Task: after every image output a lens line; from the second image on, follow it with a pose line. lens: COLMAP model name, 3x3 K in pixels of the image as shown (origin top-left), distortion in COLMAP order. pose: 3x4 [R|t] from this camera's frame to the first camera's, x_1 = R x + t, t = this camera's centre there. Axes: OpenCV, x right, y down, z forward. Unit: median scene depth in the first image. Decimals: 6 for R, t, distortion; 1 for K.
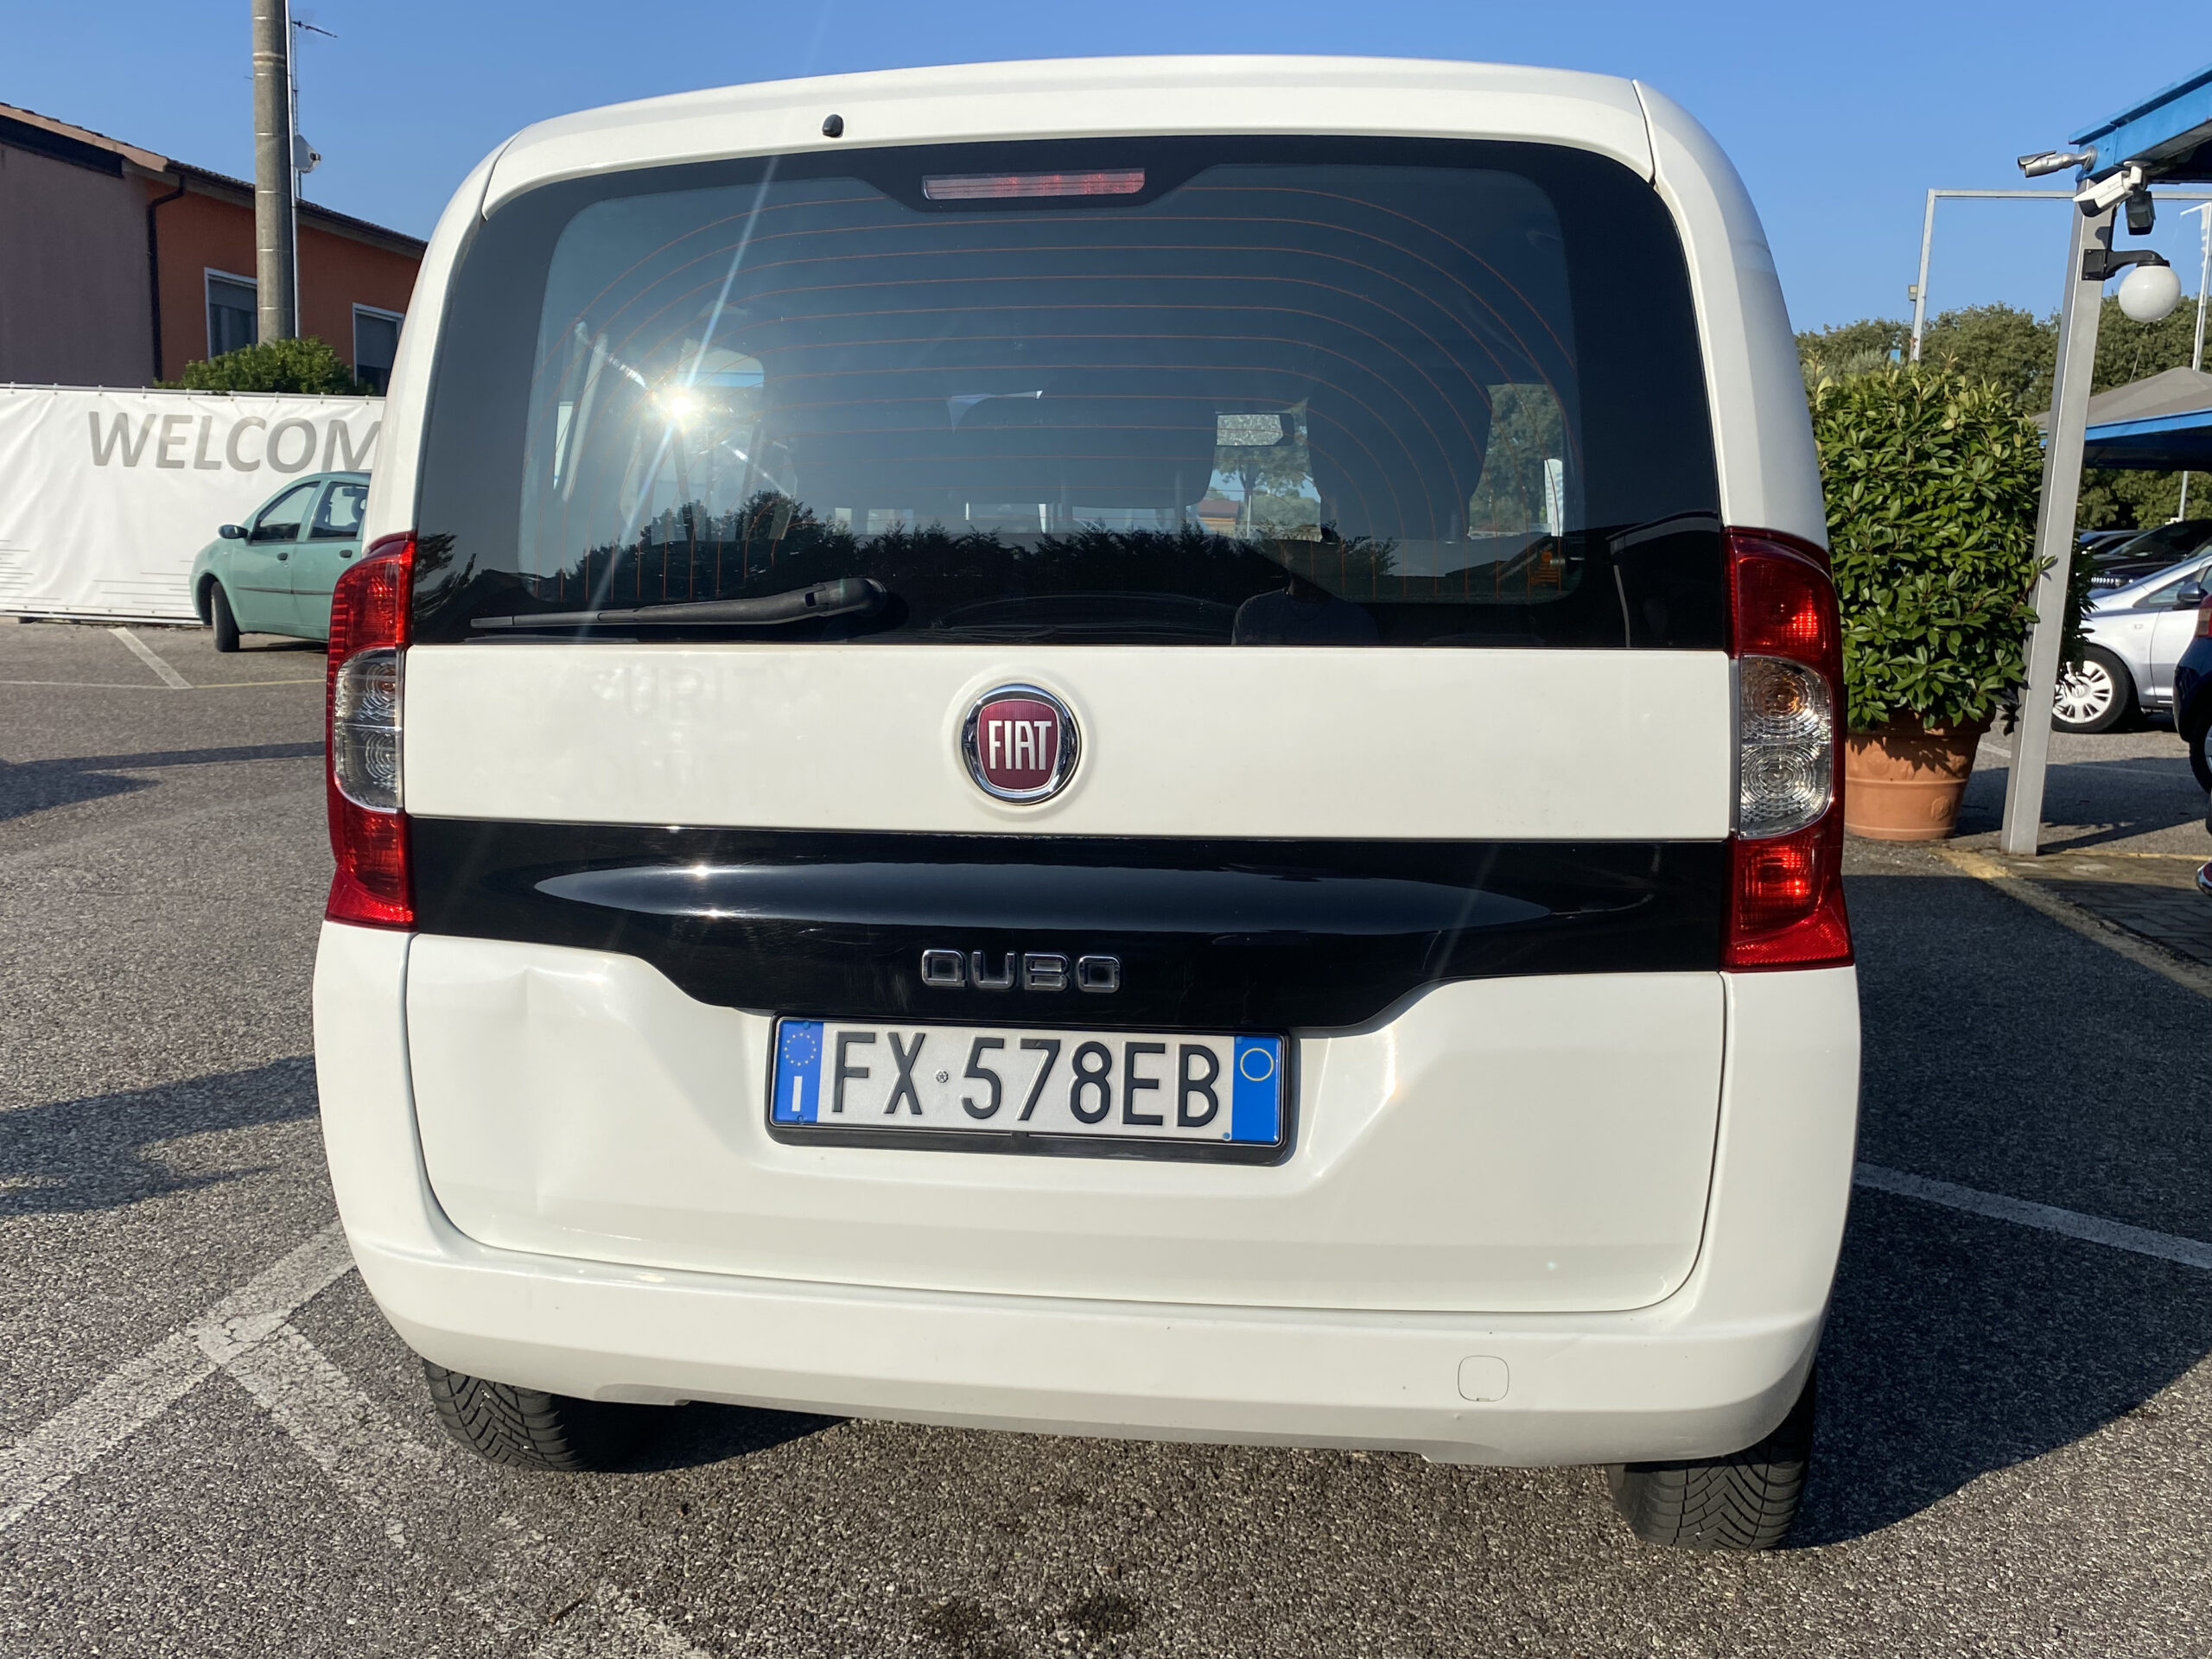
lens RADIAL K [[1938.3, 0, 1113.7], [0, 1938.3, 840.3], [0, 0, 1]] dist [0.044531, -0.071721]
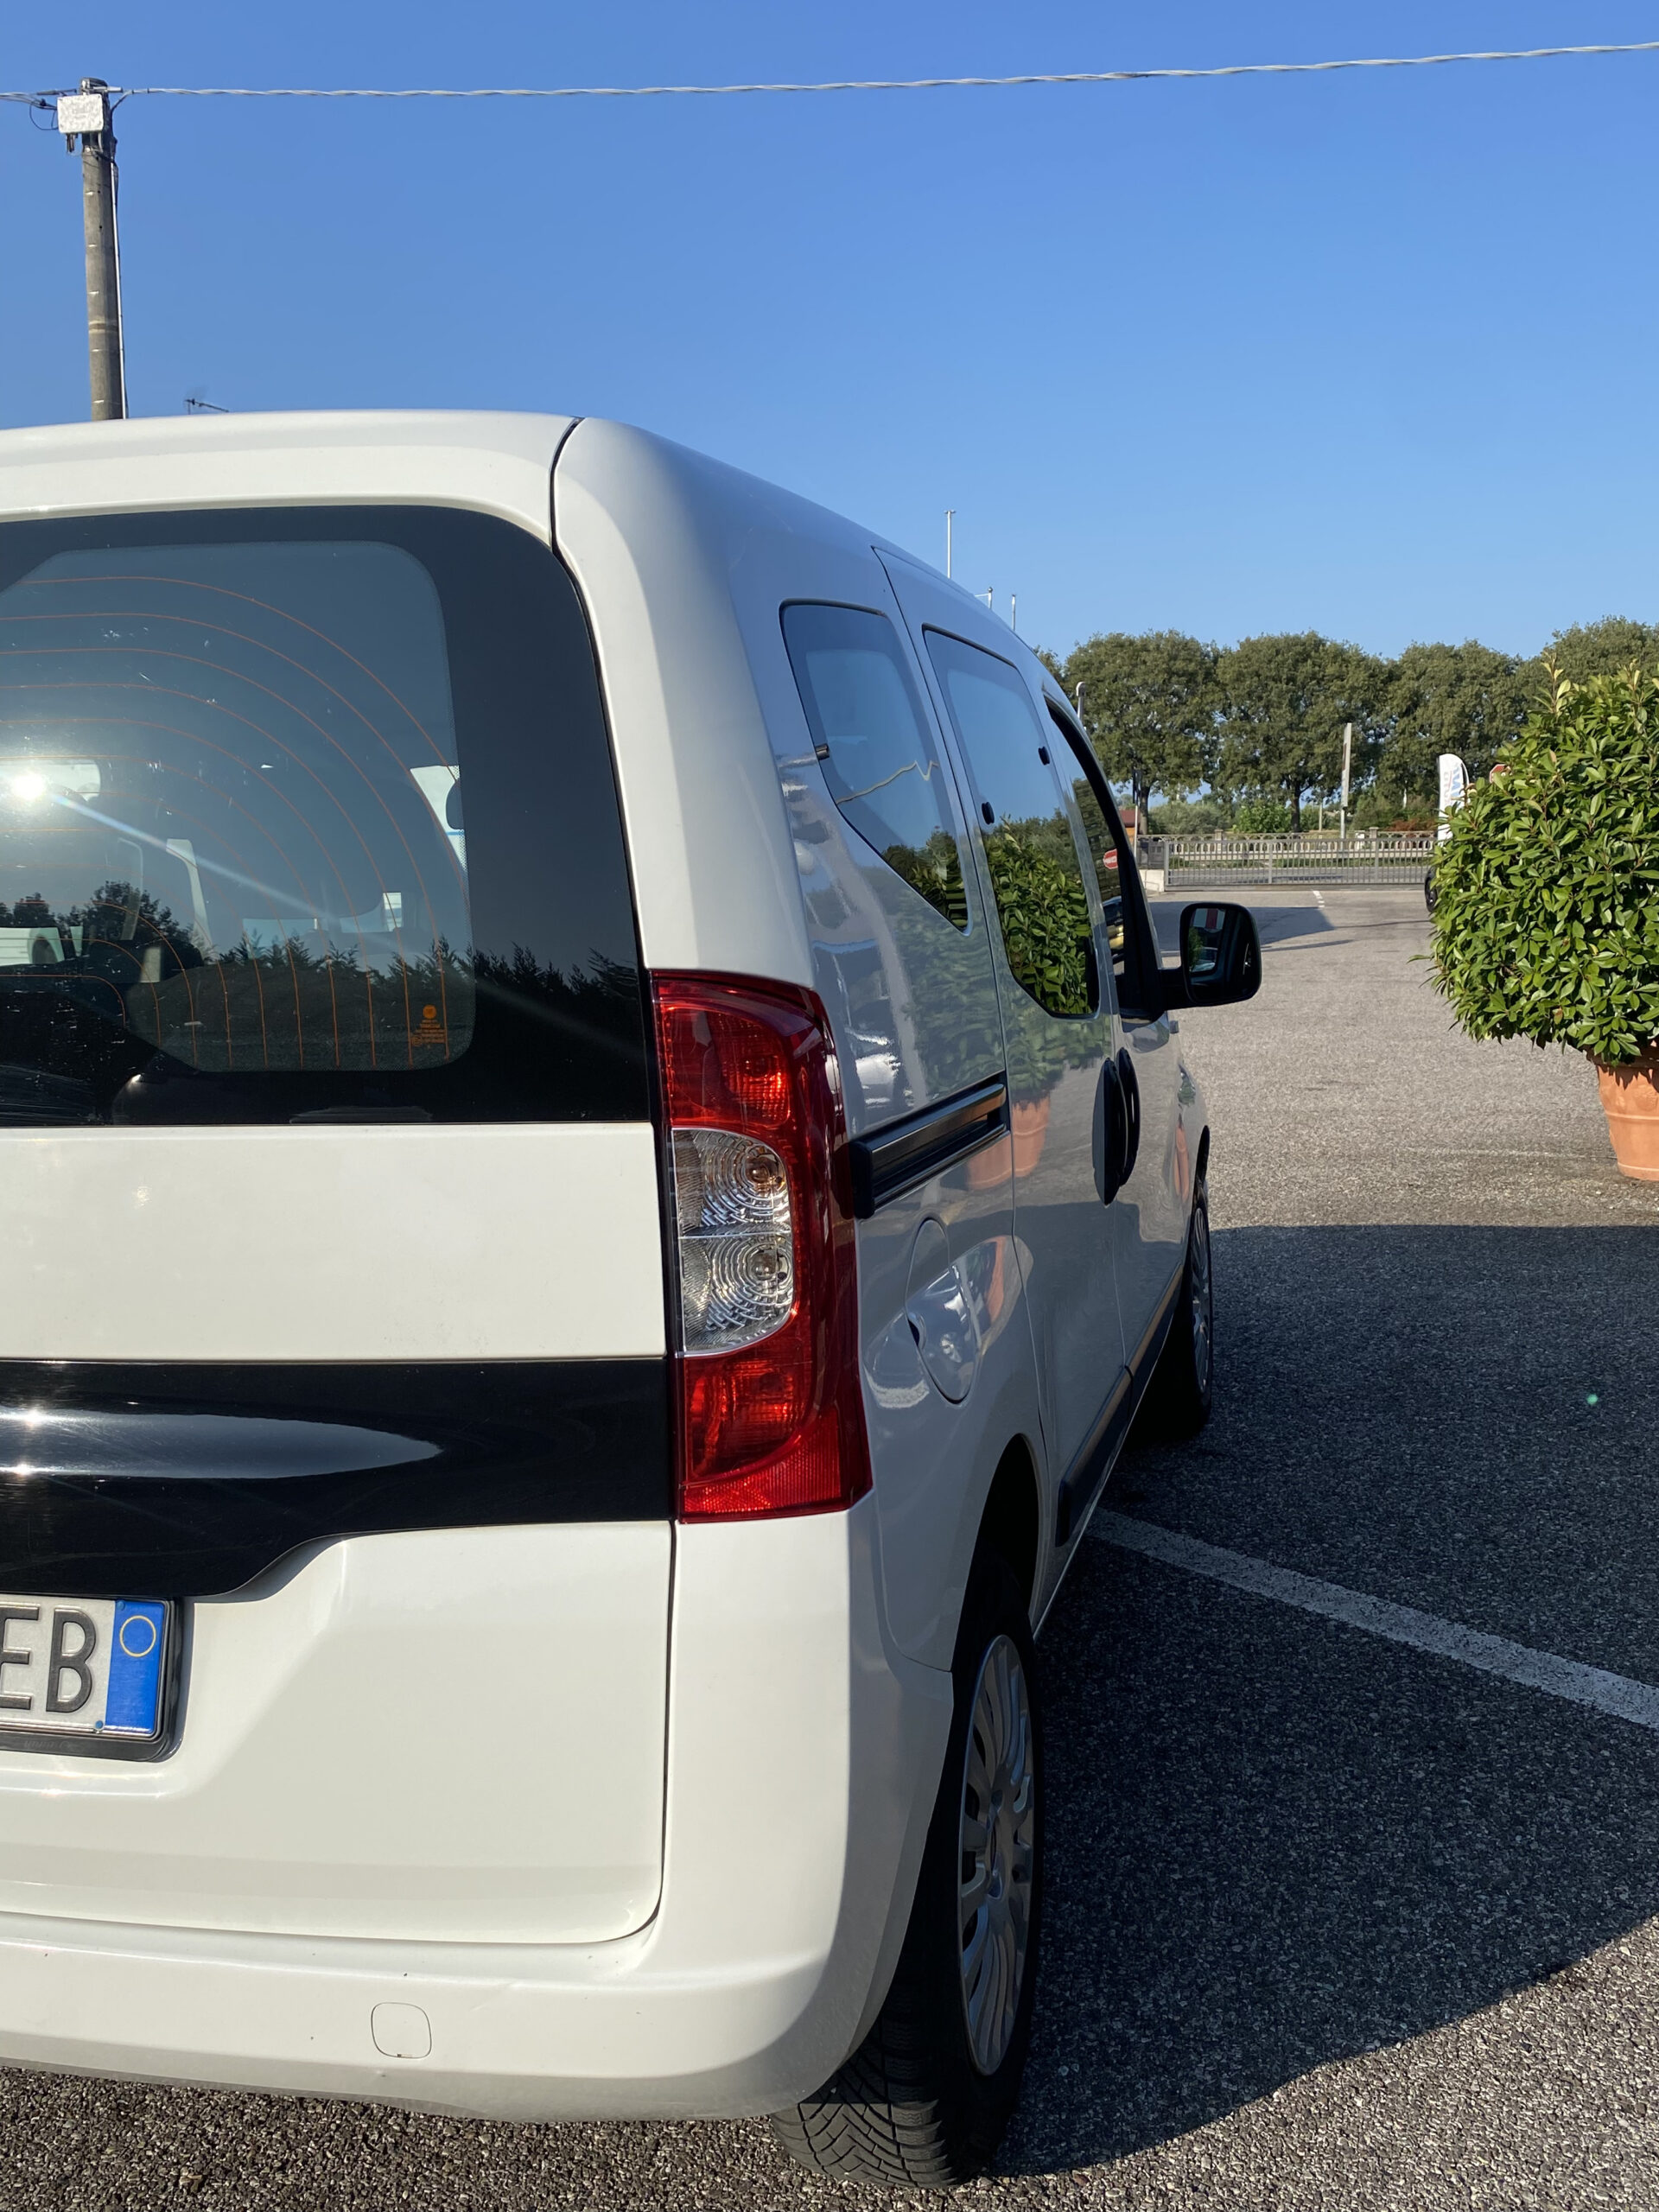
lens RADIAL K [[1938.3, 0, 817.3], [0, 1938.3, 1100.7], [0, 0, 1]] dist [0.044531, -0.071721]
pose [[0.993081, -0.029542, -0.113655, 0.227845], [0.025945, 0.999119, -0.032993, -0.037641], [0.114530, 0.029816, 0.992972, 0.103716]]
